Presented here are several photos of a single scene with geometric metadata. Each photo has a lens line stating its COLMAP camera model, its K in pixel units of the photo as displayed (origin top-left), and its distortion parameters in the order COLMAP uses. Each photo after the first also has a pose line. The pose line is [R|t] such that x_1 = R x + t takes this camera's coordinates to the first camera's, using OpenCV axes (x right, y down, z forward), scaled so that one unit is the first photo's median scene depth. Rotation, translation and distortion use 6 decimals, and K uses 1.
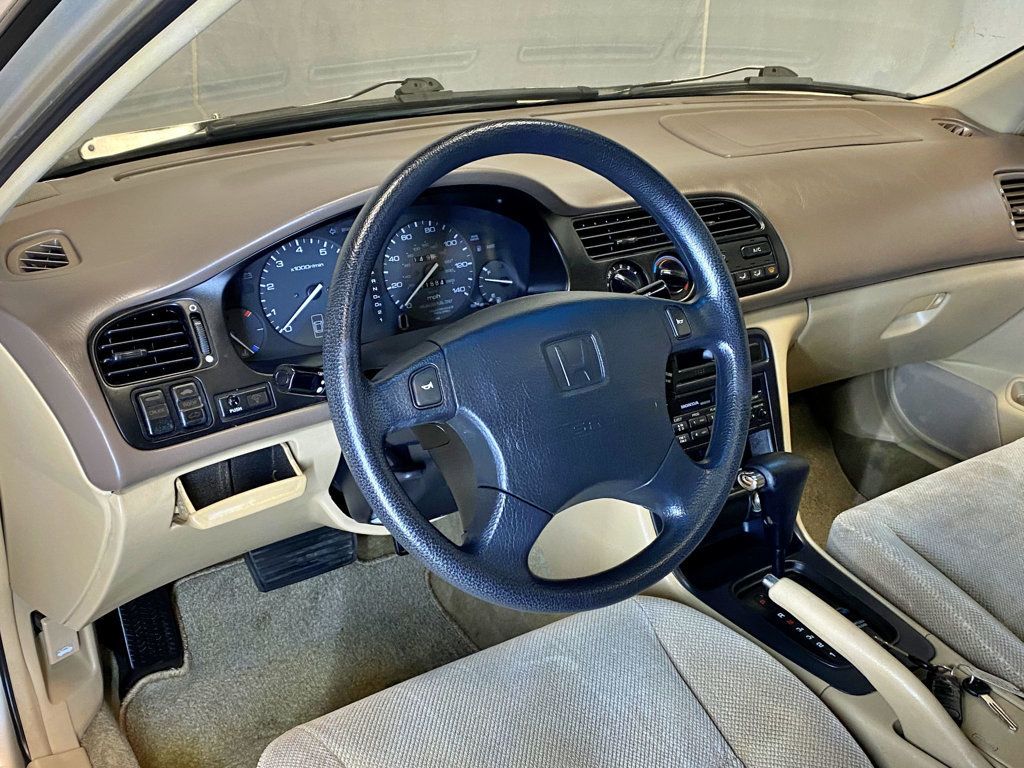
lens RADIAL K [[1082.1, 0, 509.9], [0, 1082.1, 394.0], [0, 0, 1]] dist [0.050454, 0.000000]
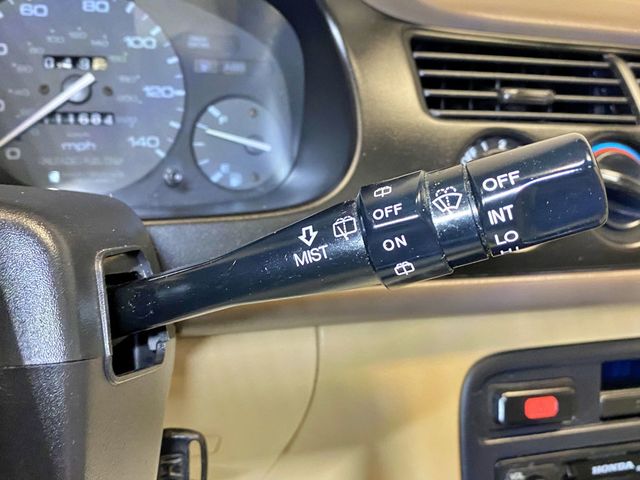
lens RADIAL K [[679.7, 0, 325.6], [0, 679.7, 260.7], [0, 0, 1]] dist [0.033470, 0.000000]
pose [[0.949572, 0.179285, -0.257236, 0.117664], [-0.187453, 0.982246, -0.007379, -0.057760], [0.251346, 0.055226, 0.966321, 0.734973]]
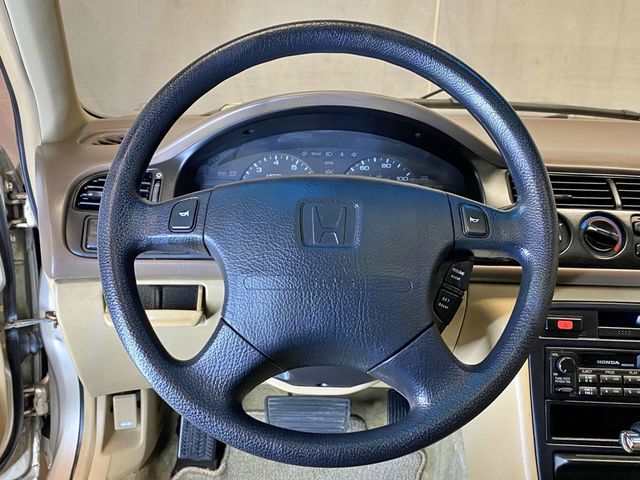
lens RADIAL K [[676.3, 0, 322.8], [0, 676.3, 252.1], [0, 0, 1]] dist [0.050454, 0.000000]
pose [[0.828302, 0.142552, -0.541843, 0.304219], [-0.242124, 0.963199, -0.116724, 0.055255], [0.505264, 0.227876, 0.832335, 0.323550]]
